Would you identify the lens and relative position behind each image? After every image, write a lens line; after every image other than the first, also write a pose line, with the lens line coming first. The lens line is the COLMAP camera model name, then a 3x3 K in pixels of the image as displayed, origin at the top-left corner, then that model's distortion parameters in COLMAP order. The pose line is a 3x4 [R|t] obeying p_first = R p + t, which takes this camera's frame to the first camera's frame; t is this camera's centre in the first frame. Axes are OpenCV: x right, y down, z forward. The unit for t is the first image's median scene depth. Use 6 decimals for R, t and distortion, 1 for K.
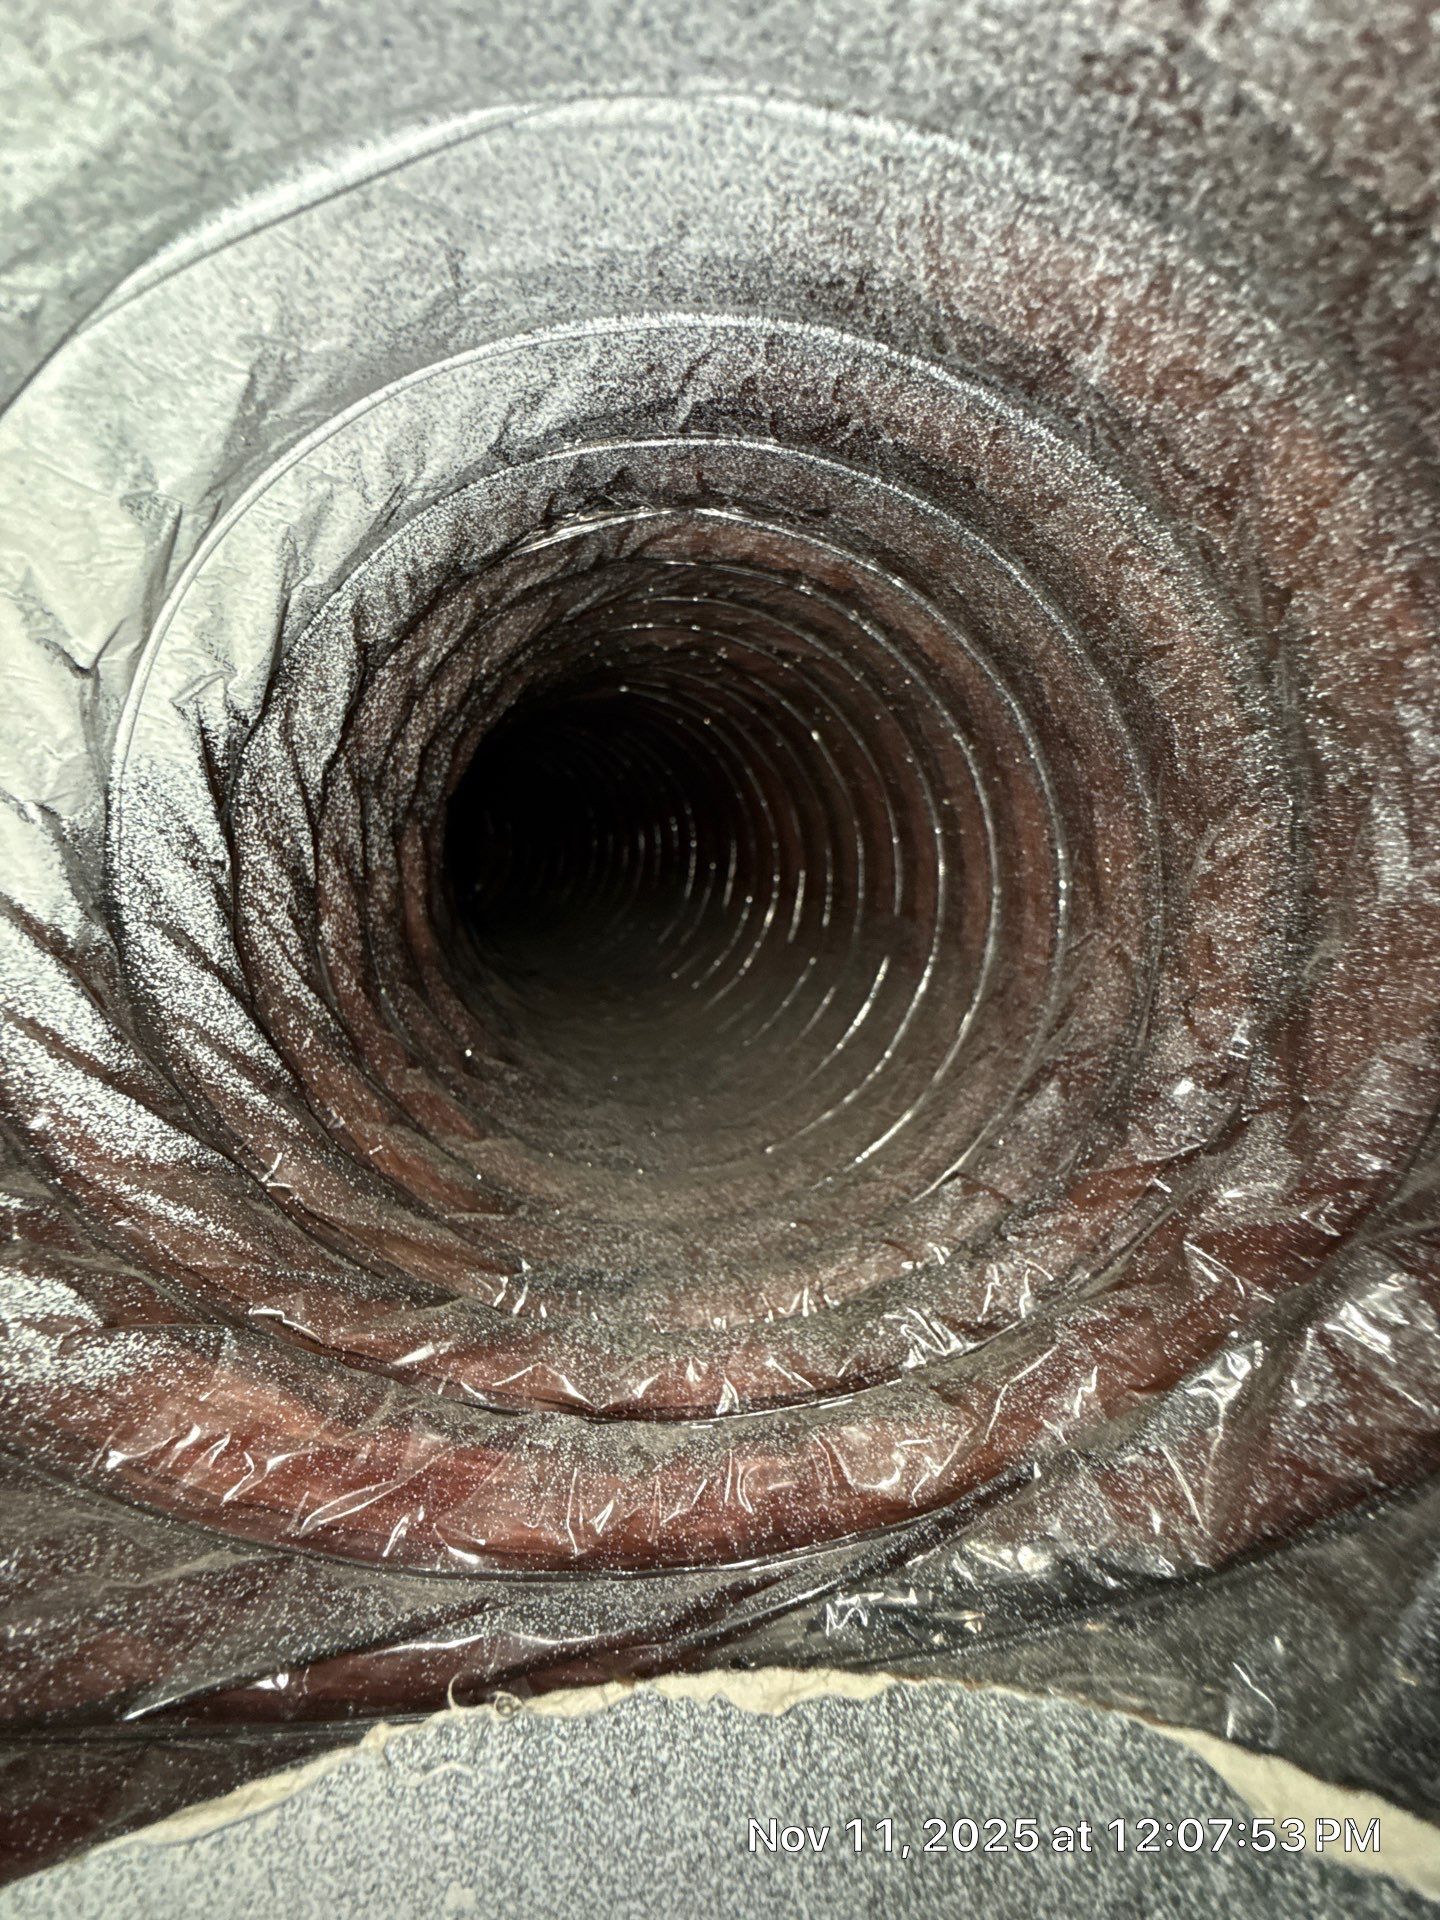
lens RADIAL K [[725.5, 0, 730.9], [0, 725.5, 961.1], [0, 0, 1]] dist [-0.042291, -0.000018]
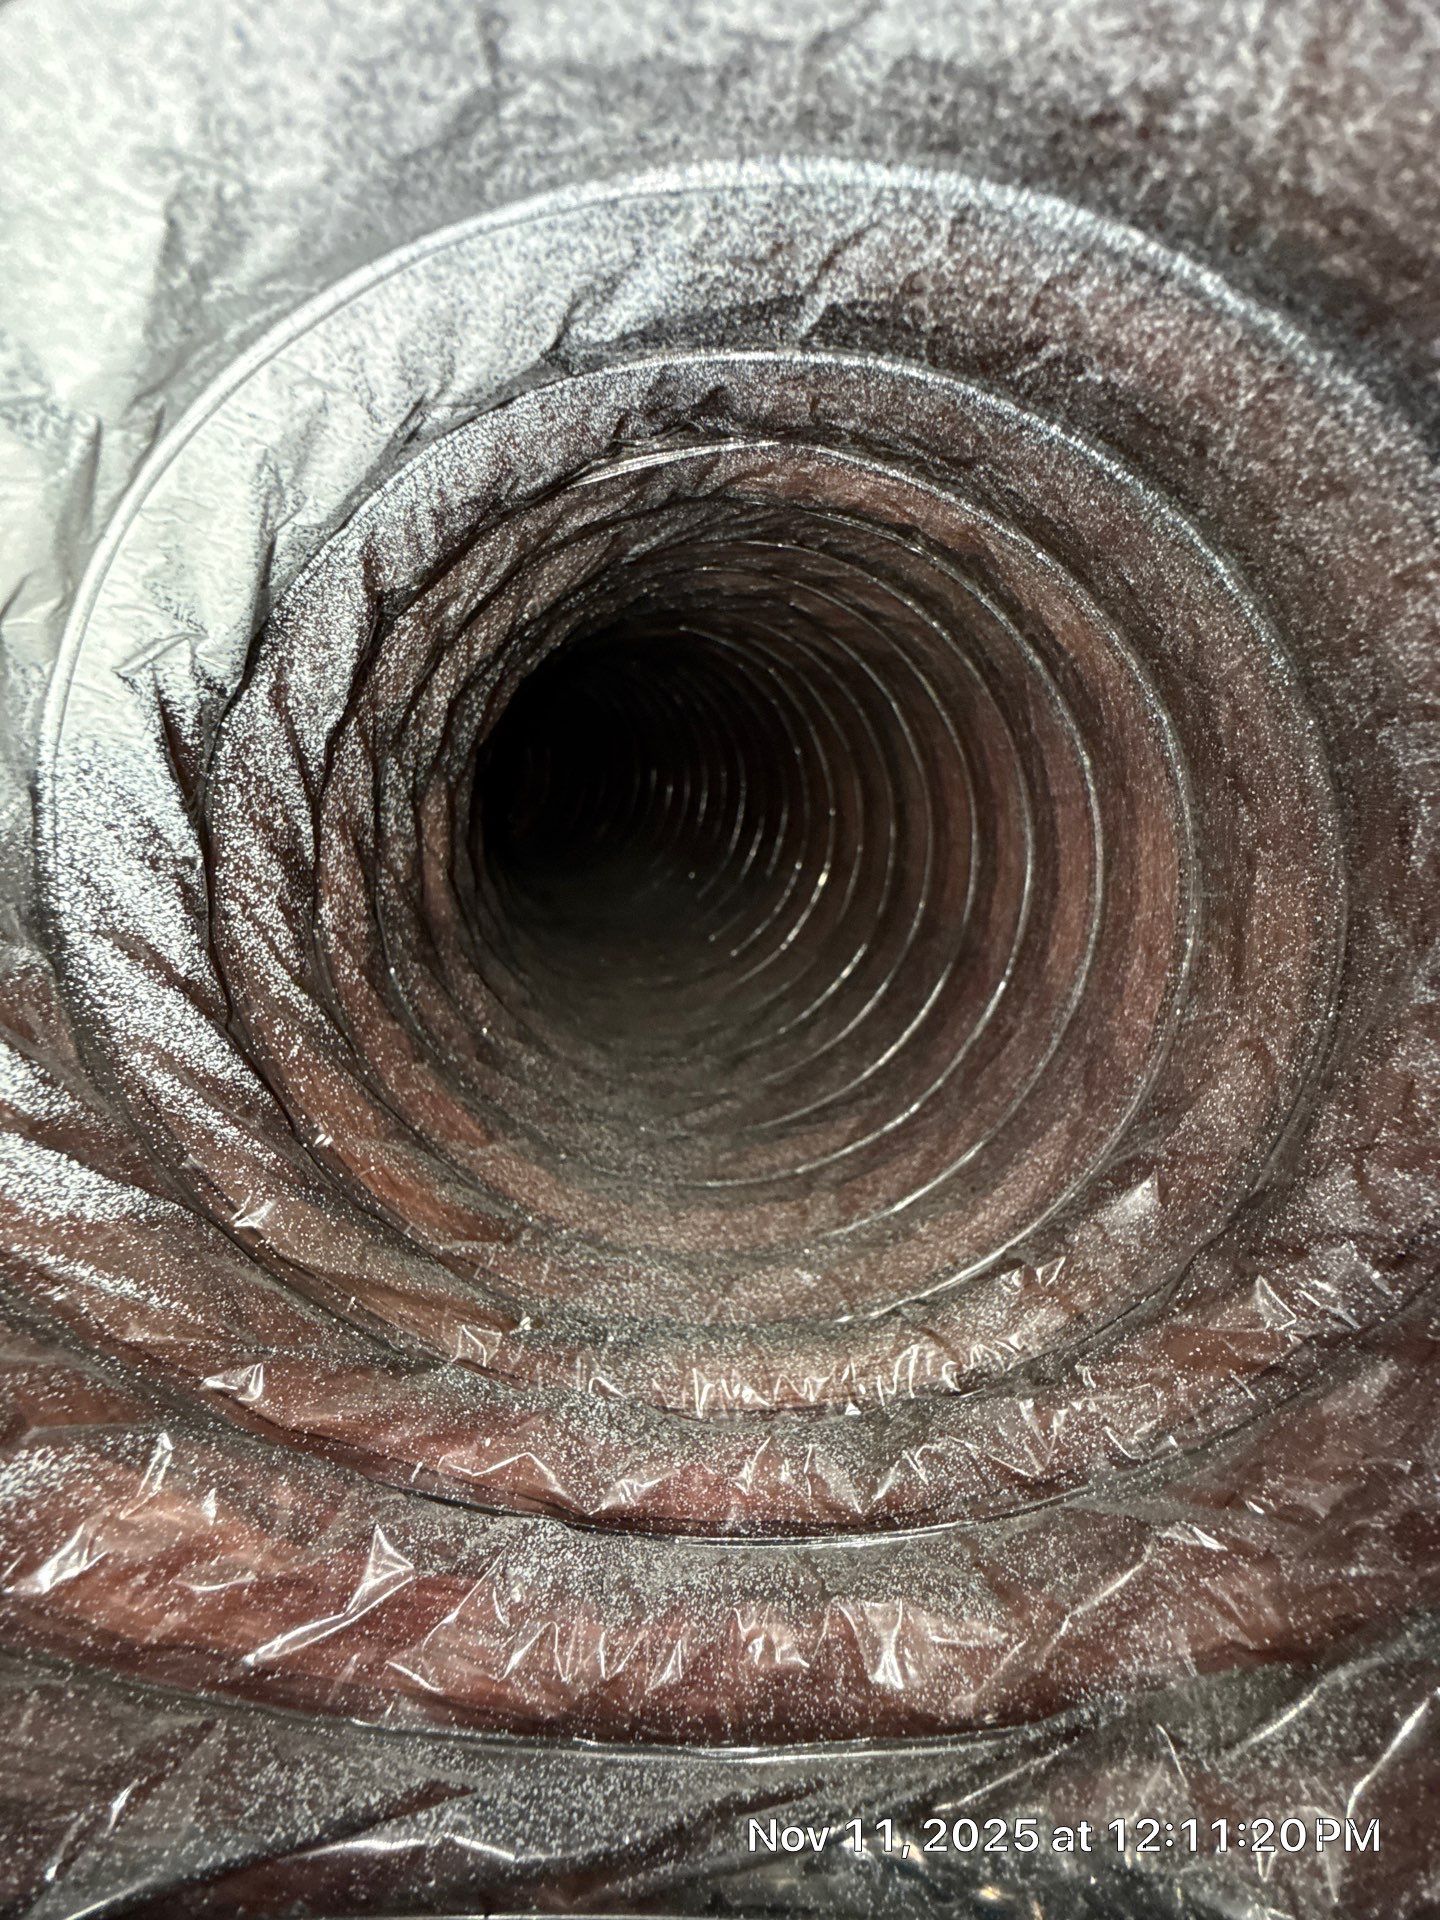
lens RADIAL K [[740.9, 0, 724.6], [0, 740.9, 960.0], [0, 0, 1]] dist [-0.021052, 0.004121]
pose [[0.994057, 0.099131, -0.044979, -0.048659], [-0.094973, 0.991698, 0.086689, -0.157920], [0.053199, -0.081902, 0.995220, 0.173077]]
